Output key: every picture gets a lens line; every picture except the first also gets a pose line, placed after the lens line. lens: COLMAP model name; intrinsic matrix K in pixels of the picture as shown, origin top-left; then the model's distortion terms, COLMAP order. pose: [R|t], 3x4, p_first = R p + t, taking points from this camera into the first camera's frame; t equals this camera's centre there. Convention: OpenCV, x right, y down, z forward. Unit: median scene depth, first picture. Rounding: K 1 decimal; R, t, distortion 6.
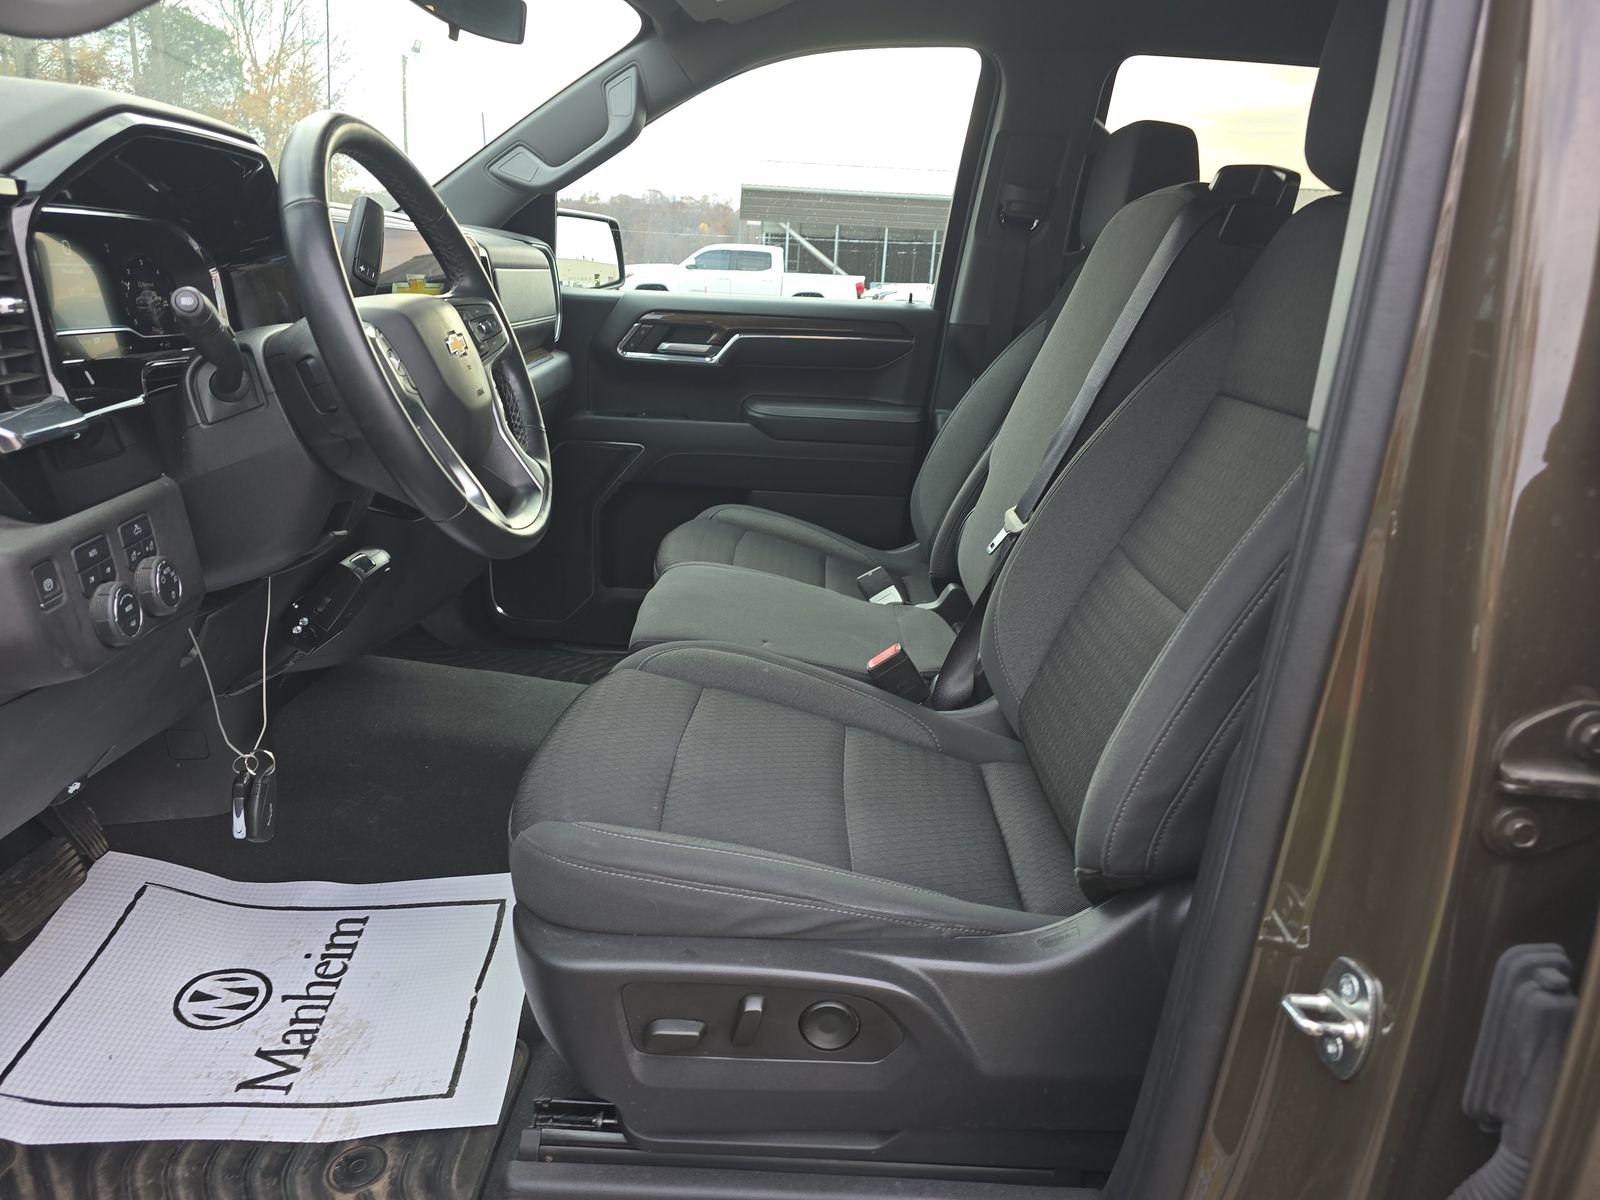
lens RADIAL K [[1042.9, 0, 800.0], [0, 1042.9, 600.0], [0, 0, 1]] dist [0.038095, -0.030933]
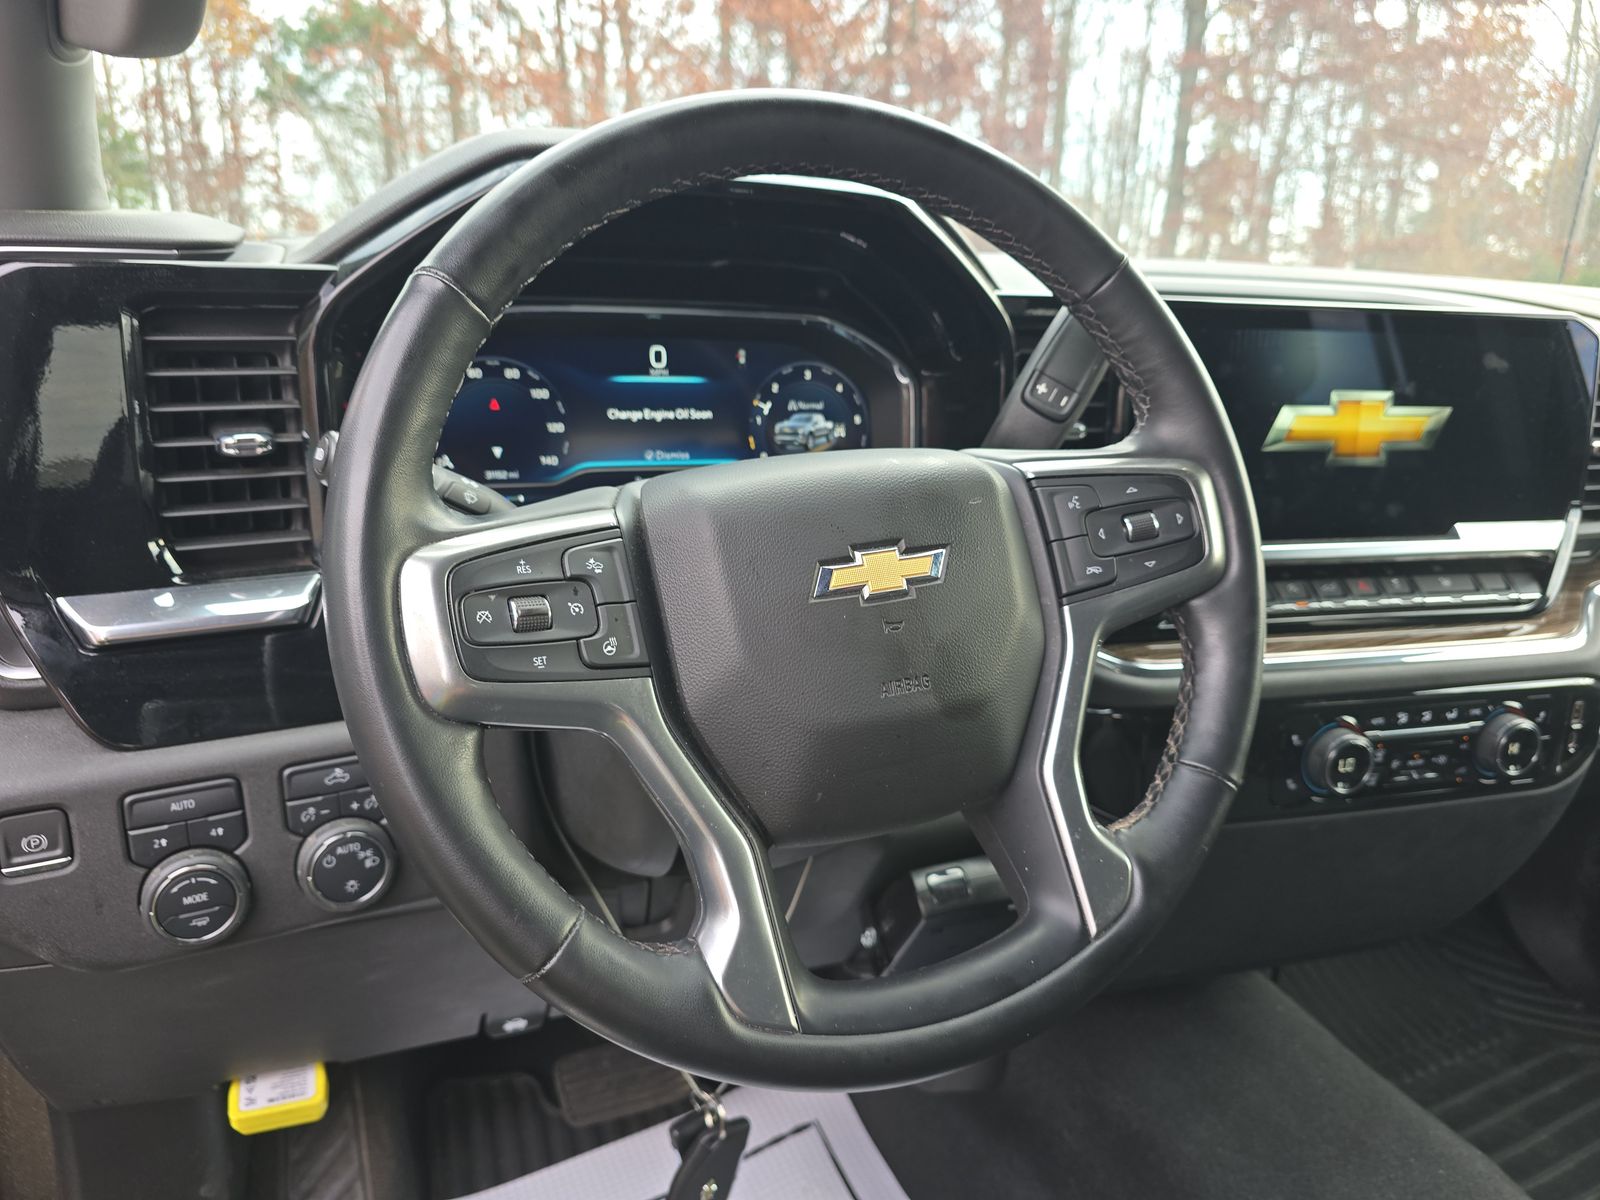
lens RADIAL K [[1067.8, 0, 800.0], [0, 1067.8, 600.0], [0, 0, 1]] dist [0.006066, -0.018659]
pose [[0.362435, 0.202434, -0.909759, 0.031918], [-0.272402, 0.956512, 0.104315, -0.119497], [0.891312, 0.210013, 0.401817, 0.349173]]
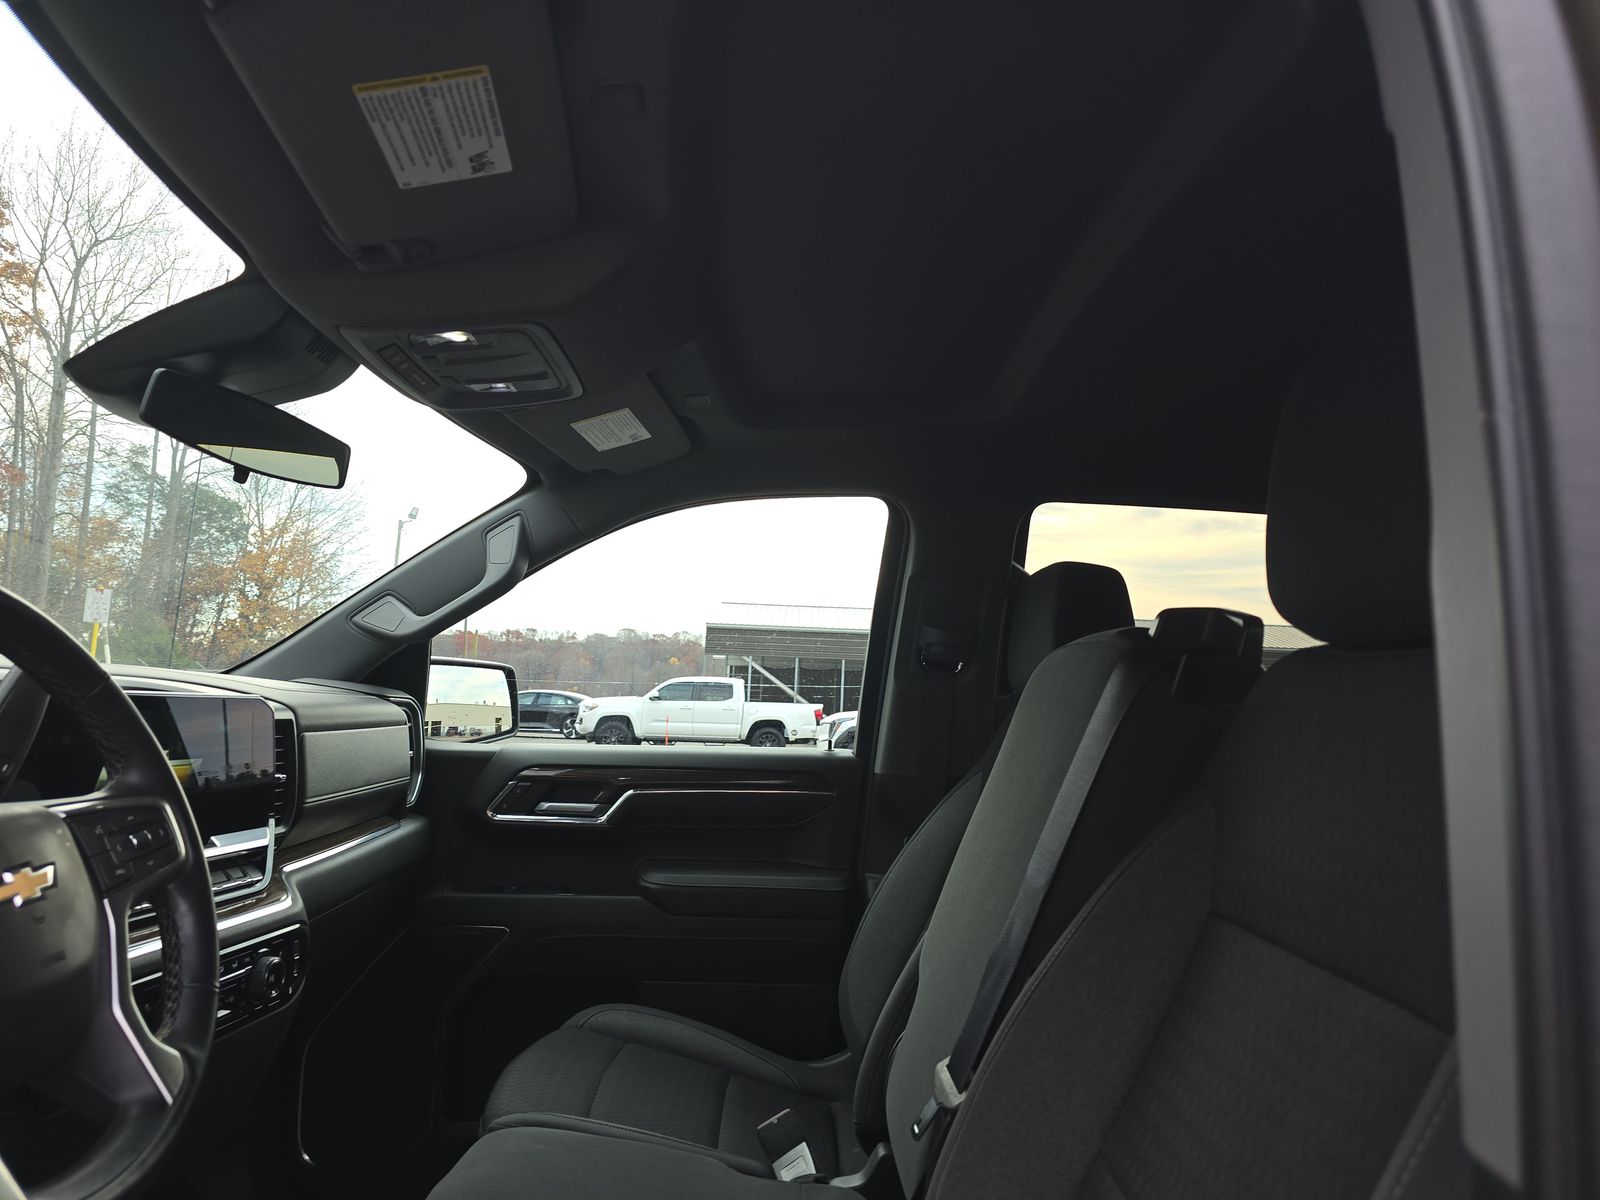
lens RADIAL K [[1044.0, 0, 800.0], [0, 1044.0, 600.0], [0, 0, 1]] dist [0.052522, -0.000846]
pose [[0.999303, -0.012080, 0.035329, 0.053794], [0.024851, 0.921368, -0.387897, -0.063216], [-0.027865, 0.388505, 0.921025, 0.146530]]
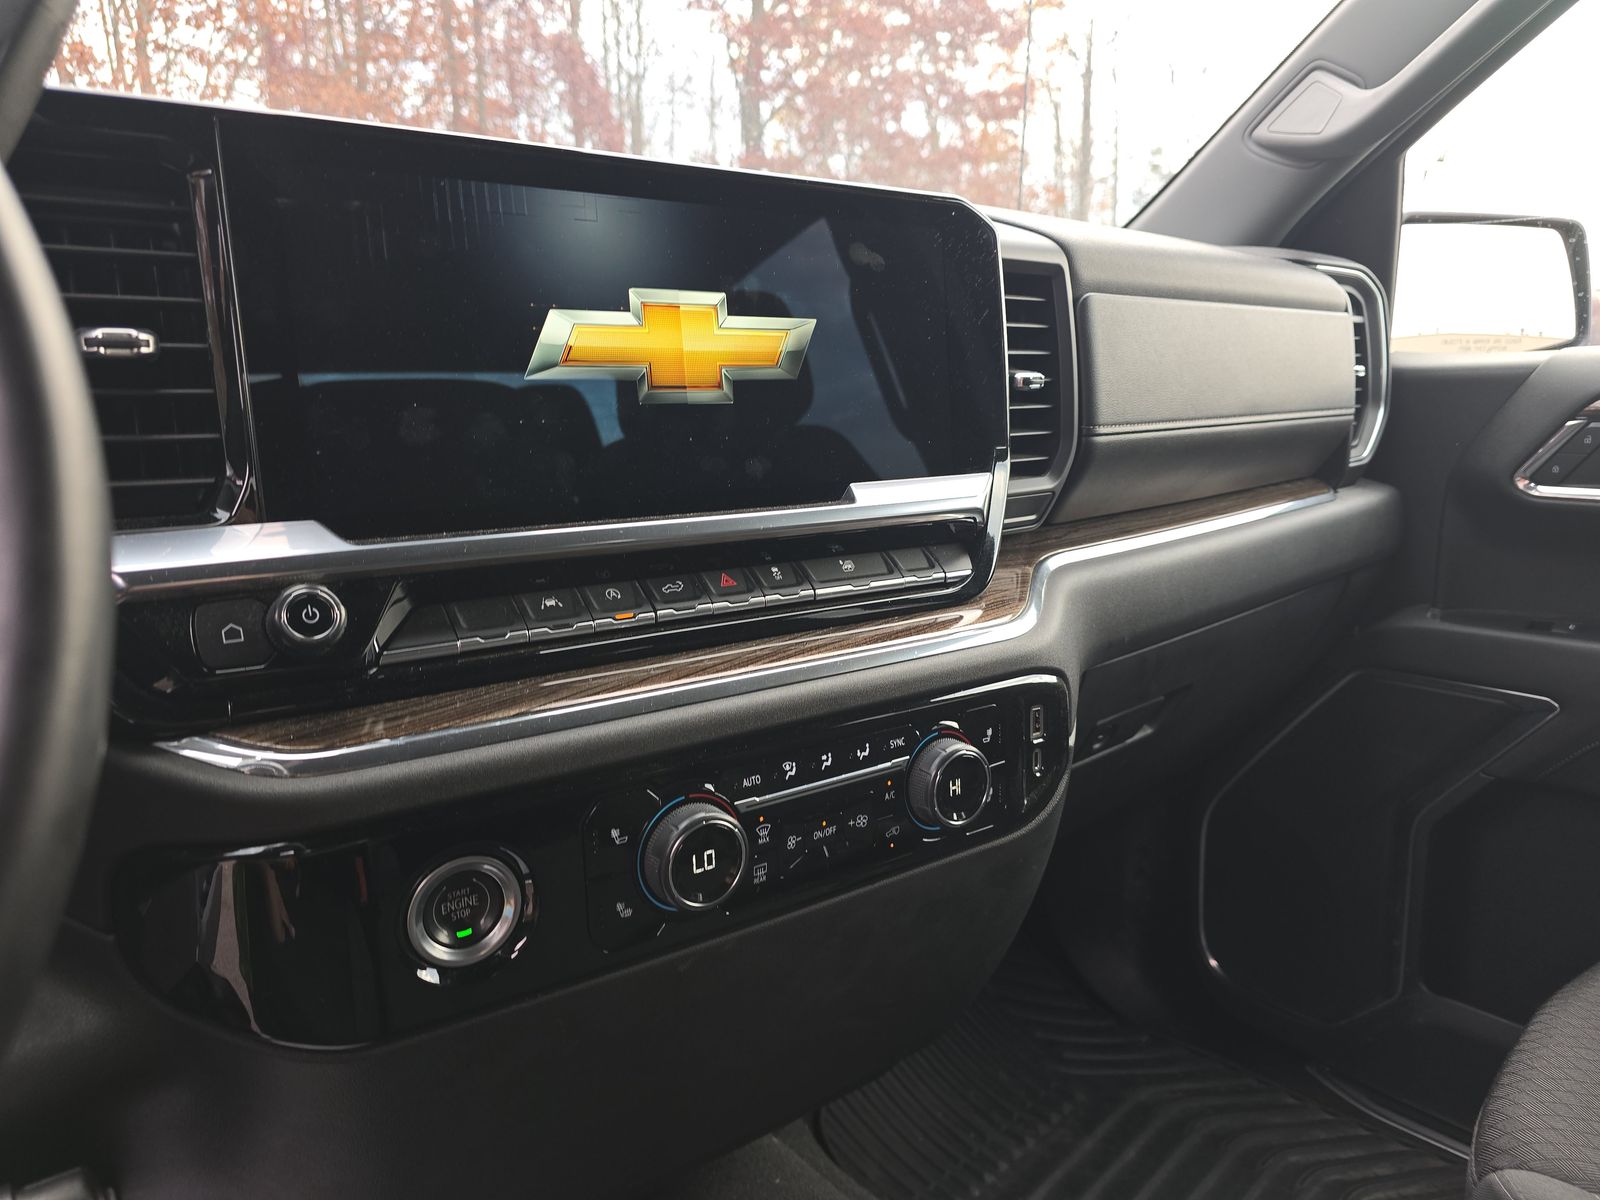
lens RADIAL K [[1067.8, 0, 800.0], [0, 1067.8, 600.0], [0, 0, 1]] dist [0.006066, -0.018659]
pose [[0.657806, 0.074660, -0.749478, -0.033764], [-0.163252, 0.985553, -0.045107, -0.125486], [0.735282, 0.152026, 0.660491, 0.511422]]
